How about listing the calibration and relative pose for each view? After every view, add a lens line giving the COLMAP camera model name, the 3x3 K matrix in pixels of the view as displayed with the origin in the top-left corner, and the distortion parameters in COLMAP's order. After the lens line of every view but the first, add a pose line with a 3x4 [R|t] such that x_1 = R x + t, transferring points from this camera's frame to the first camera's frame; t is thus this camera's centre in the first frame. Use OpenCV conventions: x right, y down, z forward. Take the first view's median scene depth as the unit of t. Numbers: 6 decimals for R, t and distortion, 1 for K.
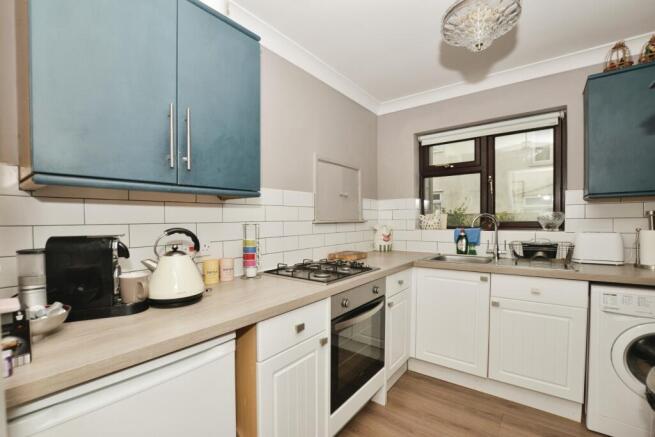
lens RADIAL K [[298.2, 0, 331.0], [0, 298.2, 224.6], [0, 0, 1]] dist [-0.031131, 0.001829]
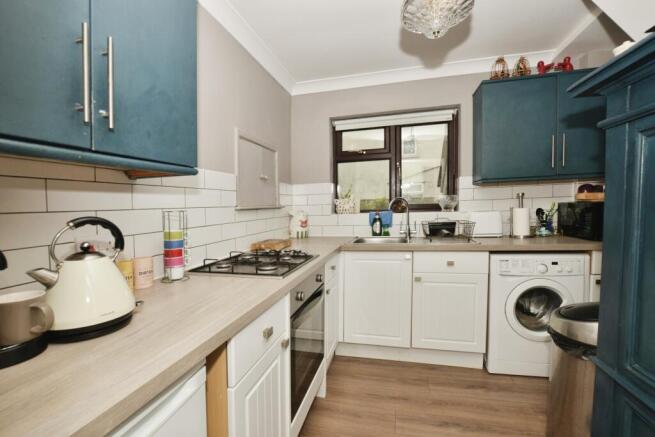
lens RADIAL K [[298.2, 0, 325.9], [0, 298.2, 214.7], [0, 0, 1]] dist [-0.031131, 0.001829]
pose [[0.917803, -0.030094, 0.395894, -0.196436], [0.027879, 0.999547, 0.011347, 0.009362], [-0.396056, 0.000623, 0.918226, 0.129399]]
